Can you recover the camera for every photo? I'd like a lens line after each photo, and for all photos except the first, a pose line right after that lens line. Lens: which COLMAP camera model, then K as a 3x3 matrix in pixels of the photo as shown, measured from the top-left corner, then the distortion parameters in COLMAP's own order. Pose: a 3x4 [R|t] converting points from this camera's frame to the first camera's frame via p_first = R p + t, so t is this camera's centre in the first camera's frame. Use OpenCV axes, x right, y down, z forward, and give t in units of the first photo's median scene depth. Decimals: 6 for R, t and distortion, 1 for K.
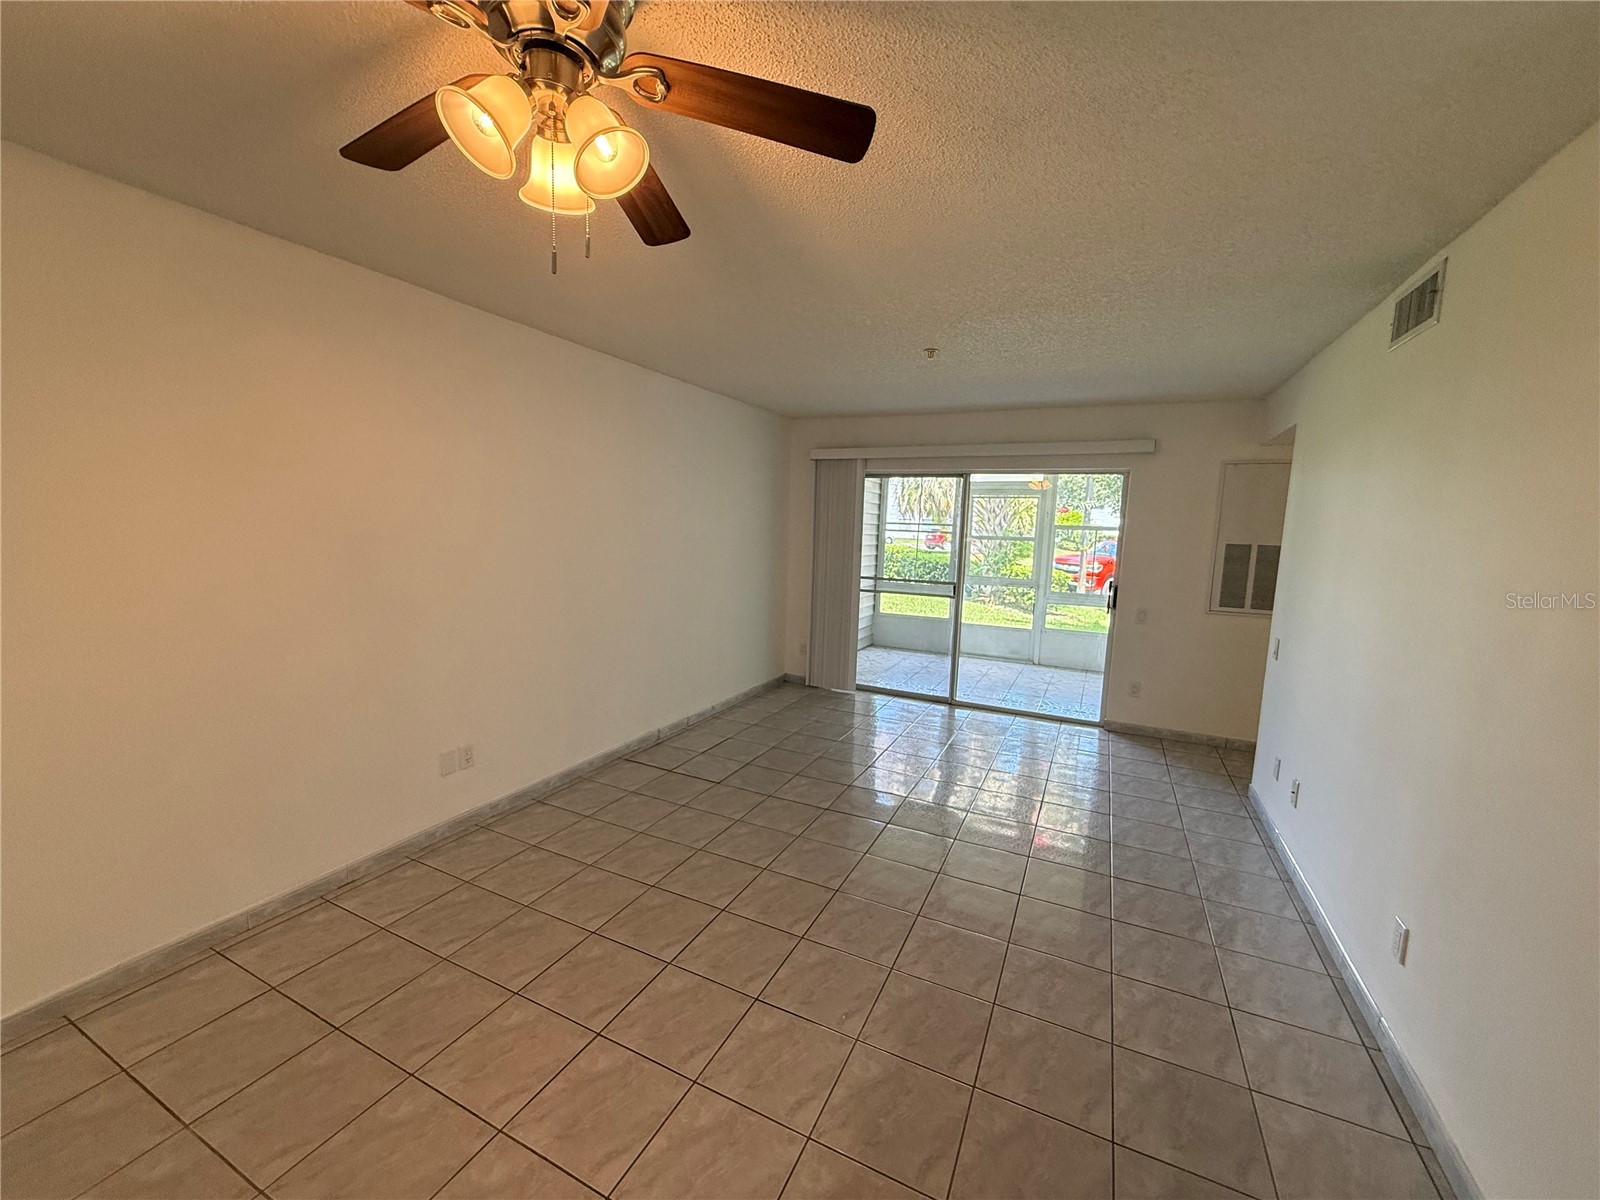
lens RADIAL K [[640.8, 0, 787.0], [0, 640.8, 599.4], [0, 0, 1]] dist [0.000670, 0.000101]
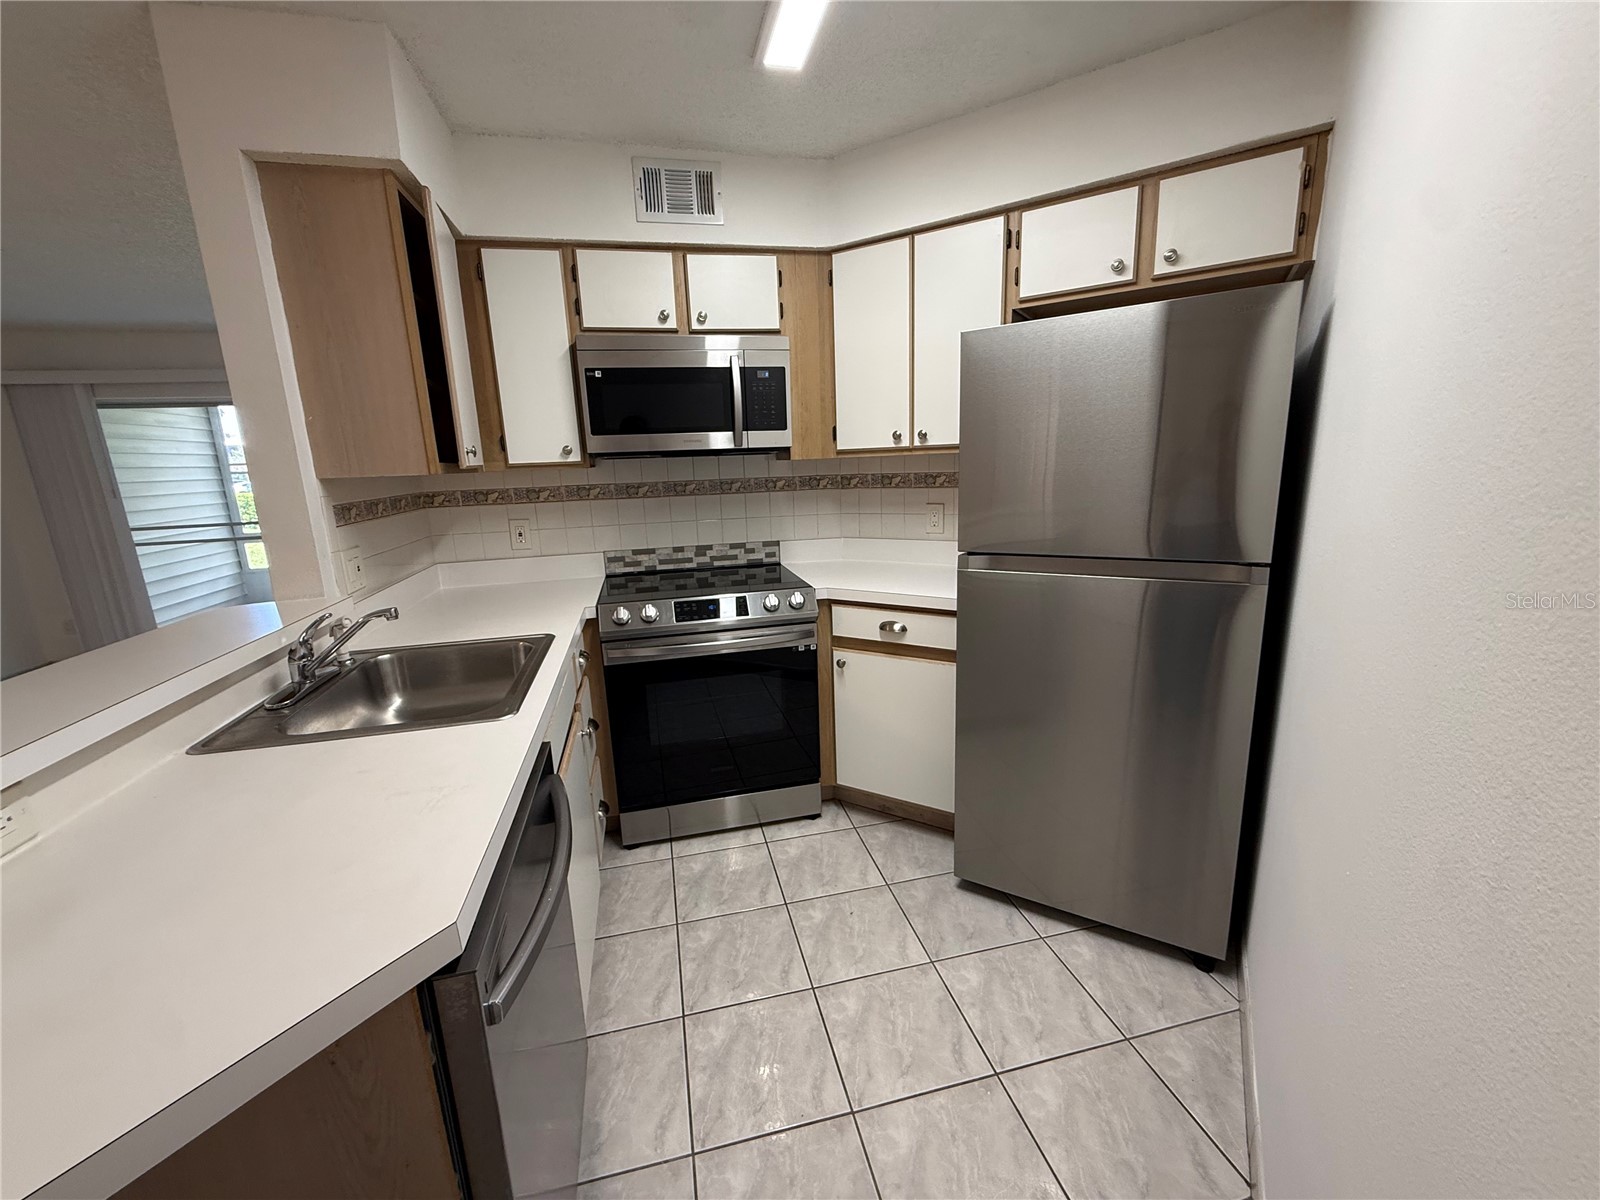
lens RADIAL K [[640.8, 0, 793.7], [0, 640.8, 597.6], [0, 0, 1]] dist [0.000670, 0.000101]
pose [[0.771454, -0.193785, 0.606057, 0.268052], [0.137338, 0.980755, 0.138775, 0.058182], [-0.621286, -0.023824, 0.783222, -0.210103]]
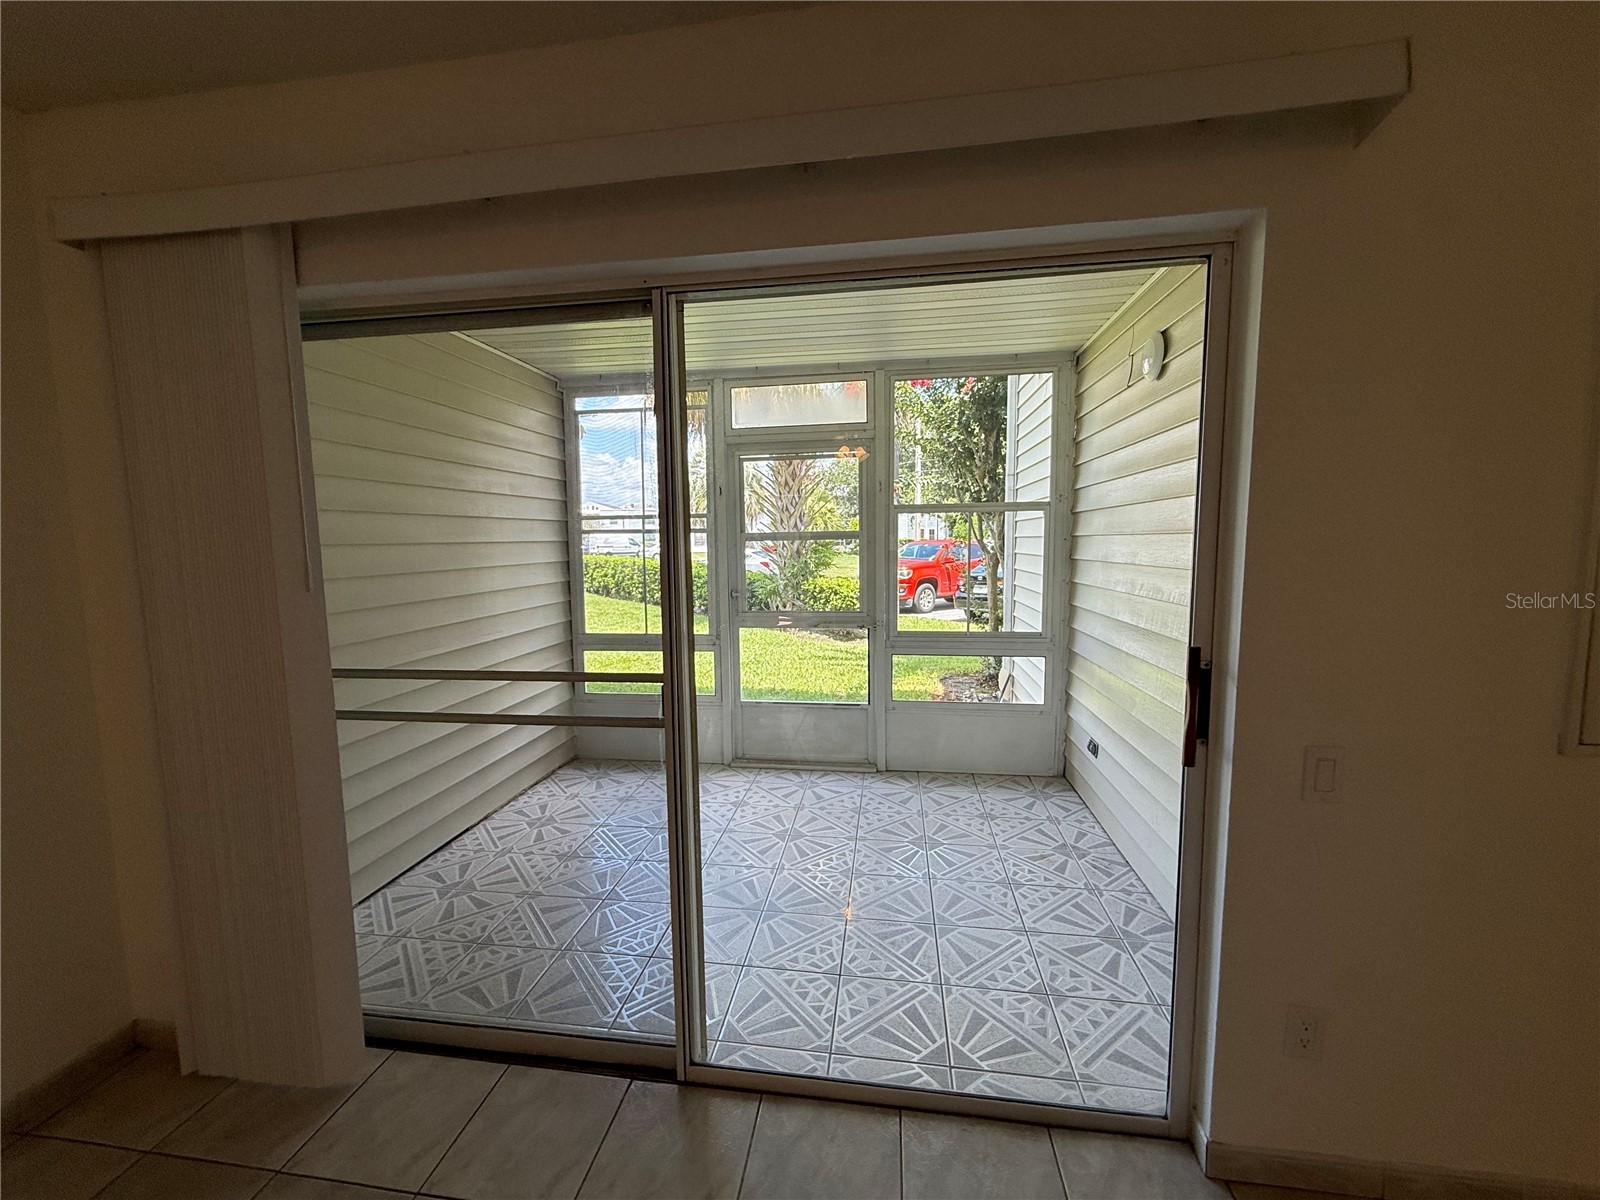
lens RADIAL K [[640.8, 0, 788.2], [0, 640.8, 607.6], [0, 0, 1]] dist [0.000670, 0.000101]
pose [[0.952208, -0.078982, 0.295062, 0.229414], [0.082652, 0.996578, 0.000034, -0.051993], [-0.294055, 0.024355, 0.955478, 0.692612]]
